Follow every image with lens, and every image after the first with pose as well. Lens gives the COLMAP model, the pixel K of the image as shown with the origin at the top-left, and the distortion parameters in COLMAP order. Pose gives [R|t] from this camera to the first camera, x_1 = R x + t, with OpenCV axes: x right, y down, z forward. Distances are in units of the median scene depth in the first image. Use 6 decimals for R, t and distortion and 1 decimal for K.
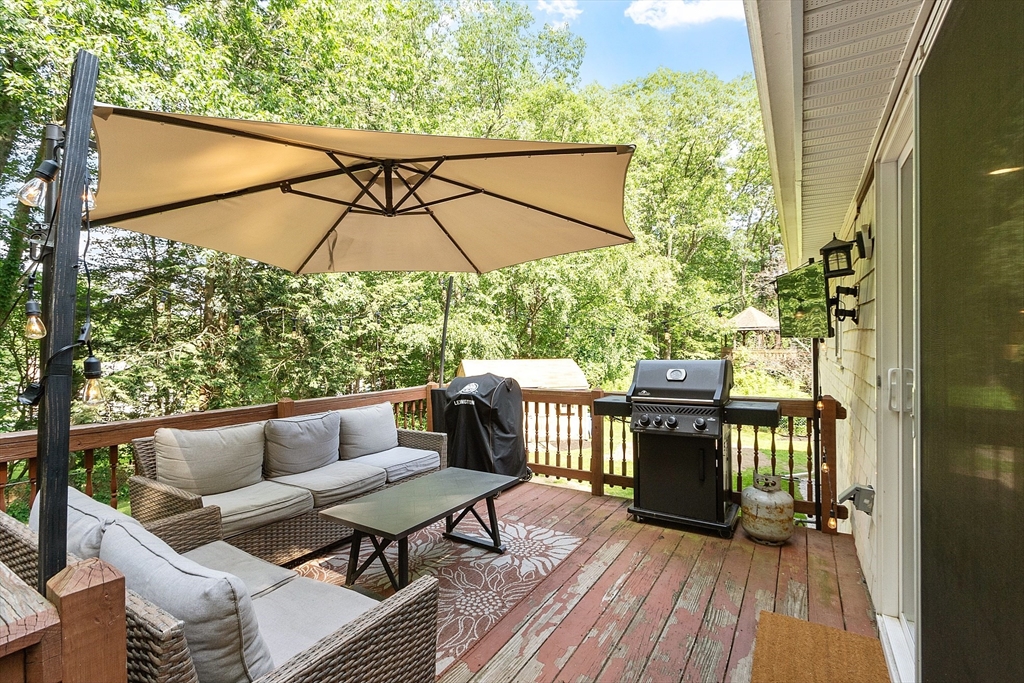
lens RADIAL K [[475.0, 0, 506.7], [0, 475.0, 334.5], [0, 0, 1]] dist [0.000299, -0.000943]
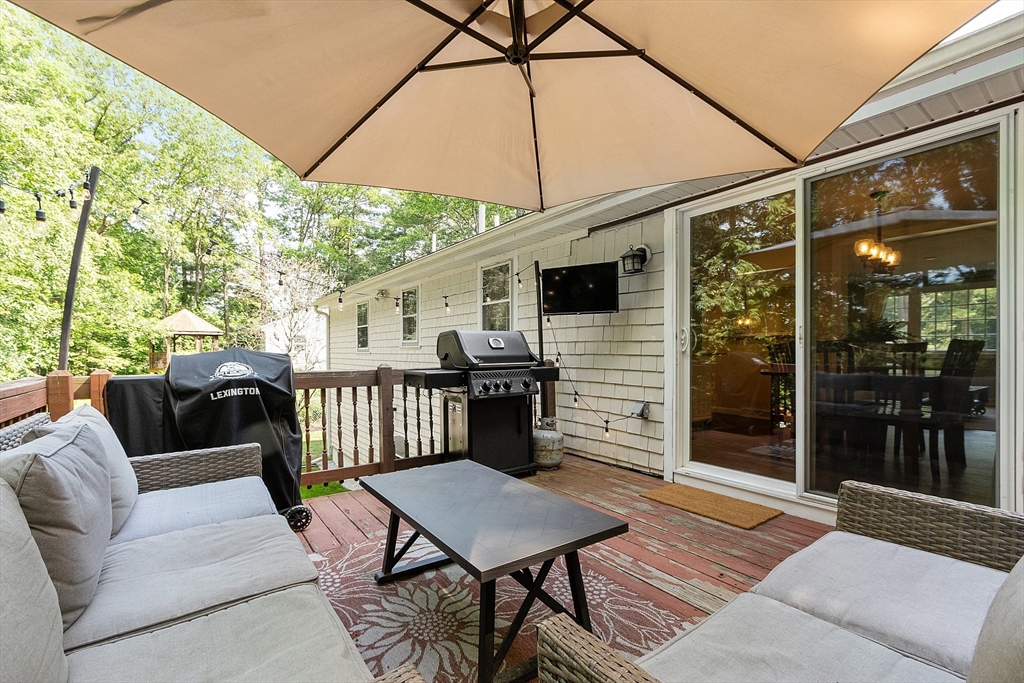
lens RADIAL K [[452.5, 0, 512.0], [0, 452.5, 341.5], [0, 0, 1]] dist [0.000854, 0.000001]
pose [[0.364867, 0.028793, 0.930614, -0.645248], [-0.019291, 0.999541, -0.023362, 0.111853], [-0.930860, -0.009428, 0.365255, 0.620083]]
